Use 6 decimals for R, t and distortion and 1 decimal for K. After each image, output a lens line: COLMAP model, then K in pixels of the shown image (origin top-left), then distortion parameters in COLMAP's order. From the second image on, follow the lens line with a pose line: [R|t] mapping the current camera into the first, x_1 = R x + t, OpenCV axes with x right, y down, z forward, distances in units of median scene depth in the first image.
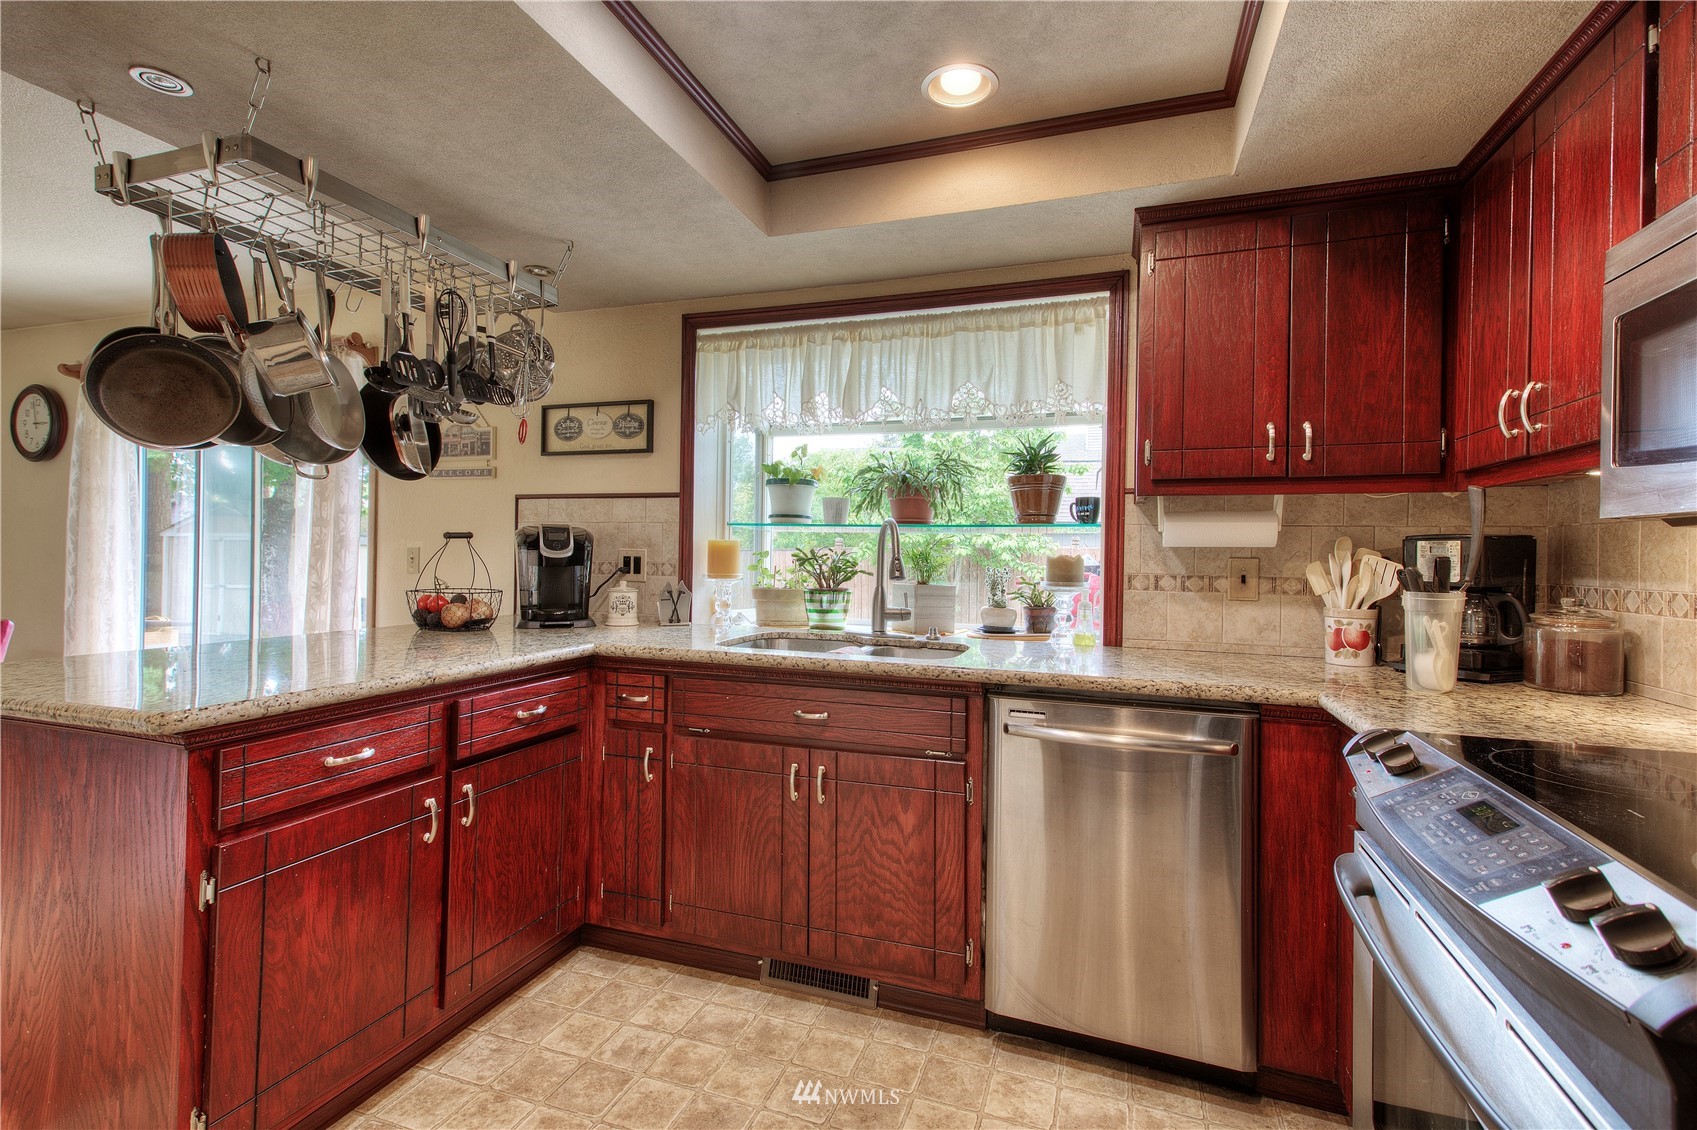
lens RADIAL K [[765.2, 0, 850.4], [0, 765.2, 560.5], [0, 0, 1]] dist [0.018887, -0.001857]
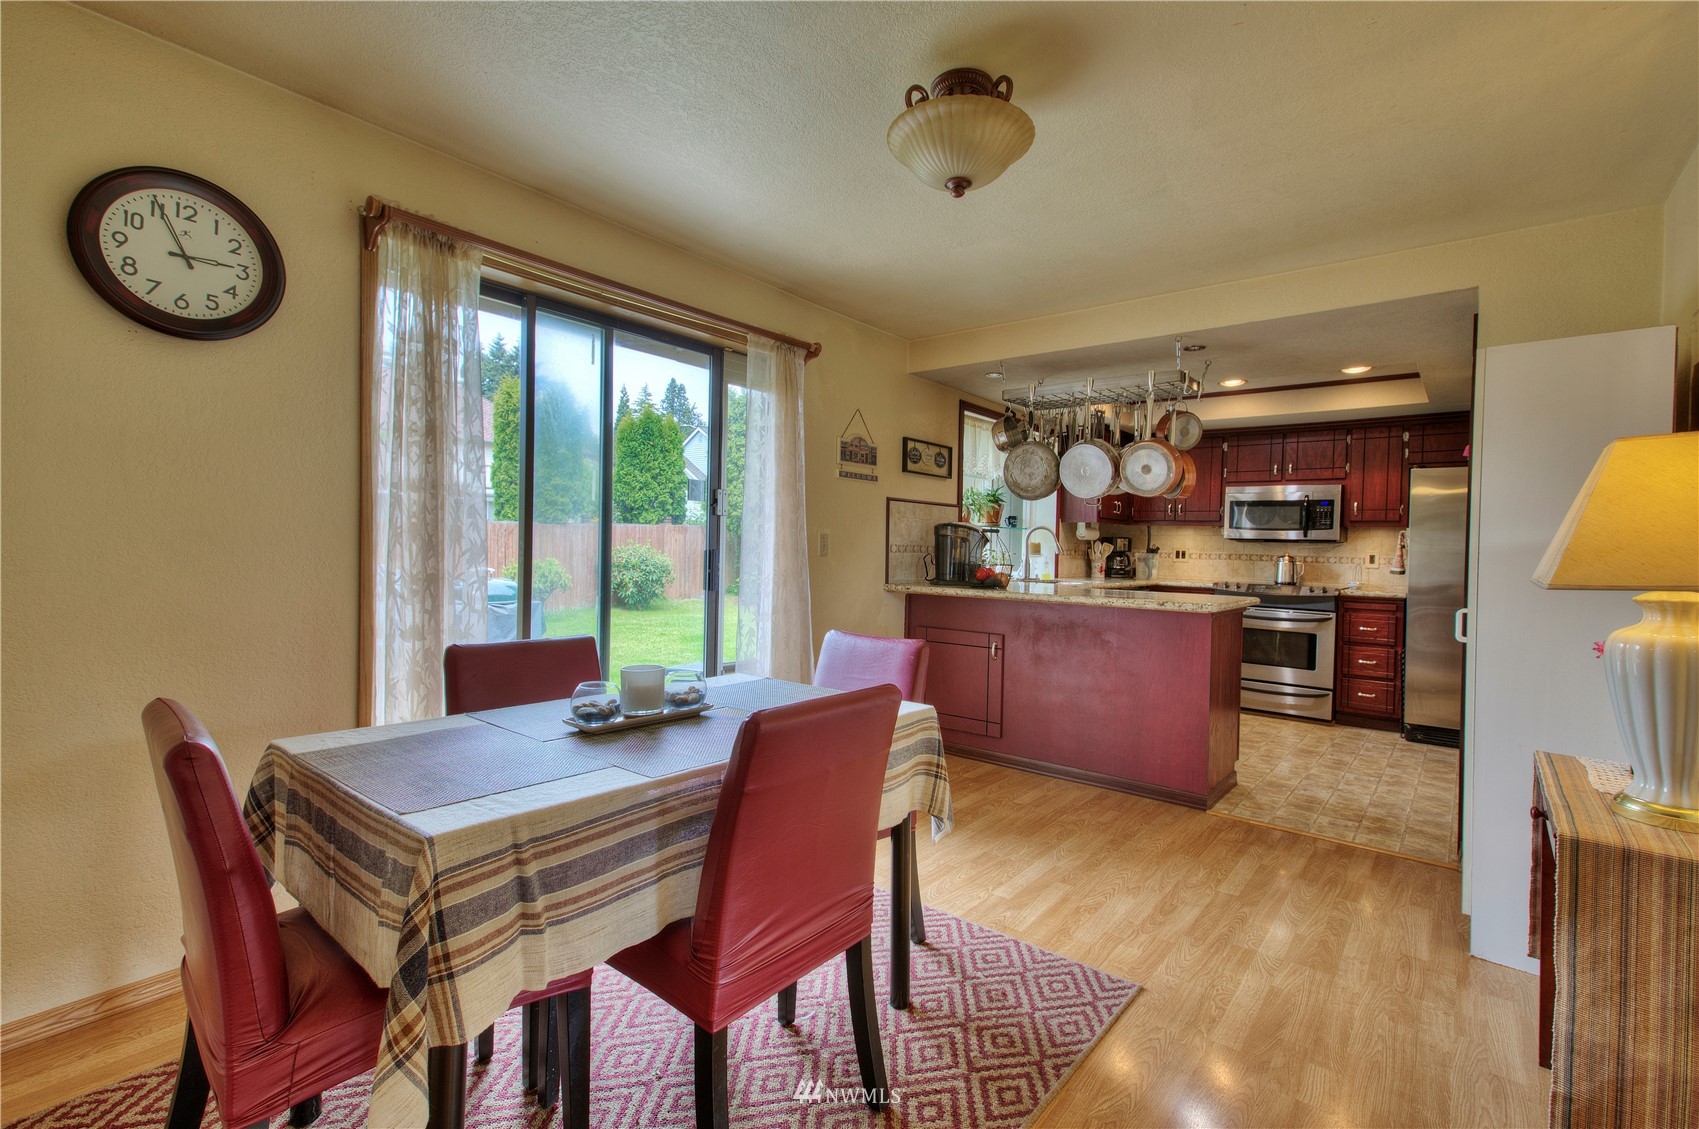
lens RADIAL K [[766.1, 0, 852.0], [0, 766.1, 558.1], [0, 0, 1]] dist [0.018887, -0.001857]
pose [[0.328953, -0.024688, 0.944023, -2.354469], [-0.011348, 0.999483, 0.030093, -0.023206], [-0.944278, -0.020612, 0.328503, 0.819254]]
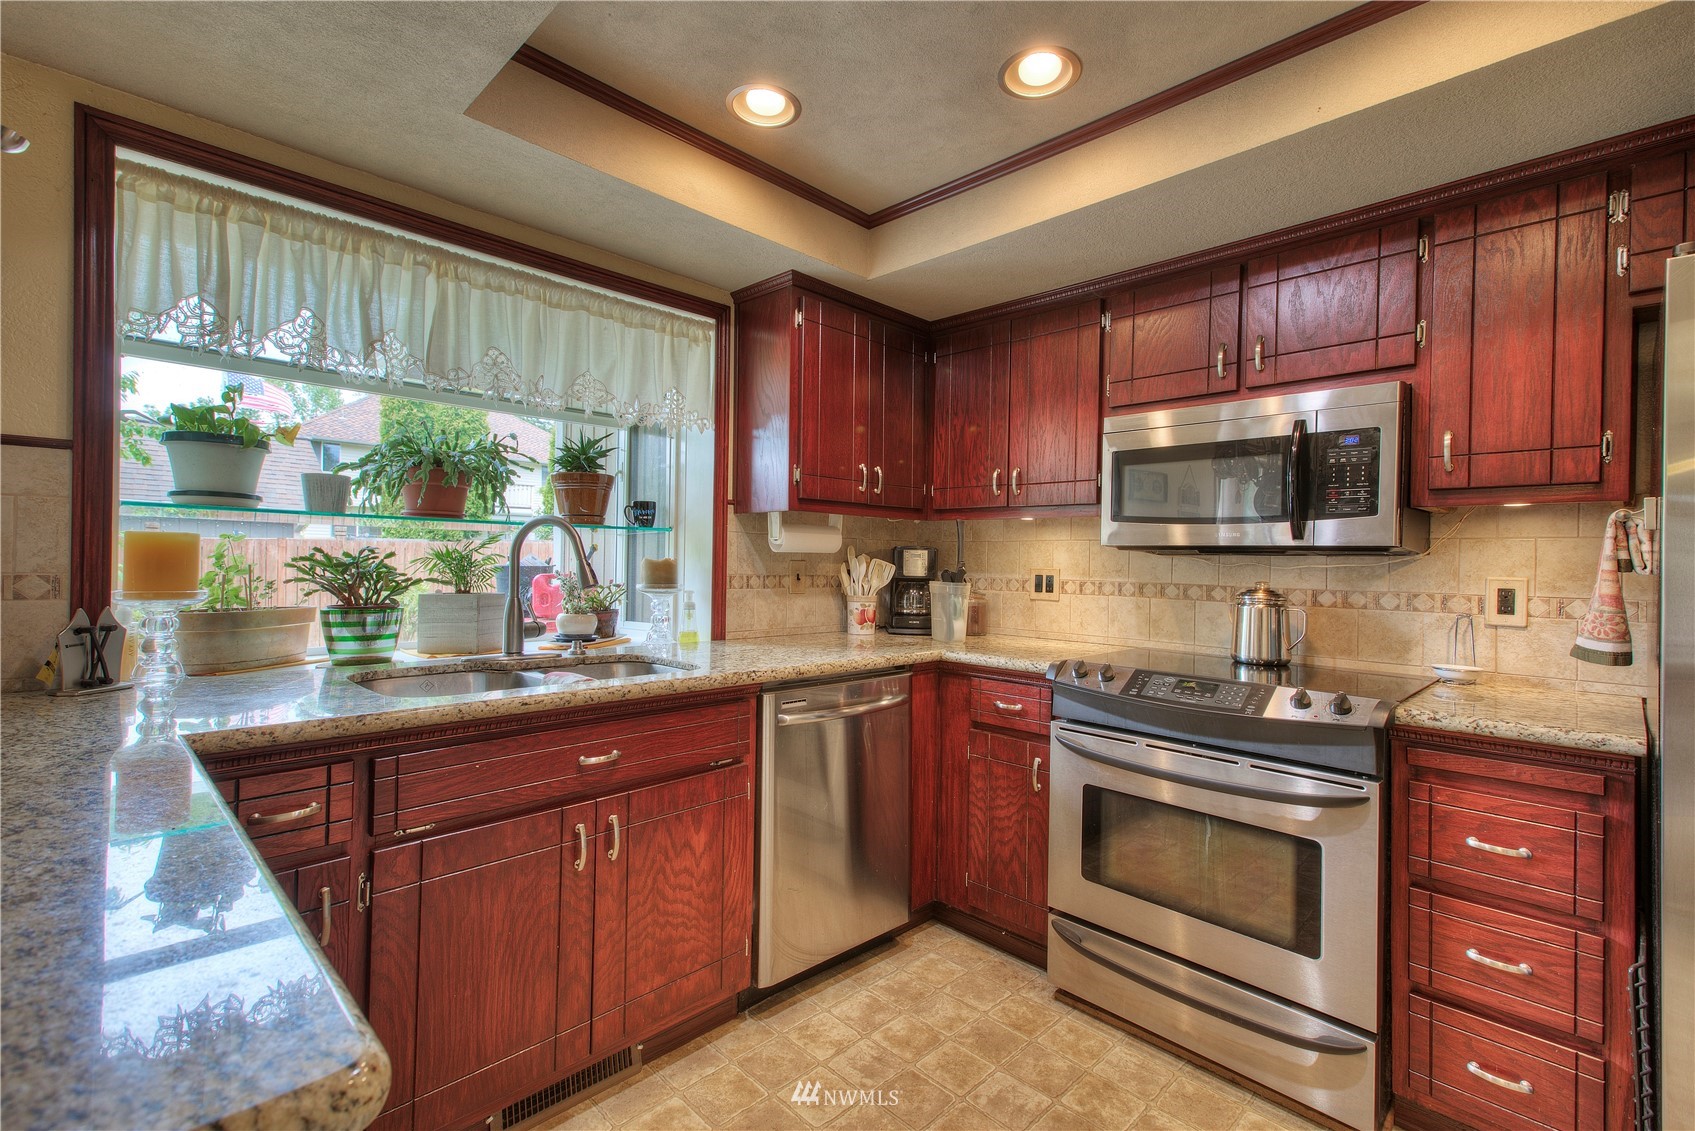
lens RADIAL K [[764.3, 0, 852.7], [0, 764.3, 561.7], [0, 0, 1]] dist [0.018887, -0.001857]
pose [[0.430520, -0.009115, 0.902535, -0.582359], [-0.002384, 0.999934, 0.011236, -0.015496], [-0.902578, -0.006988, 0.430469, 0.349792]]
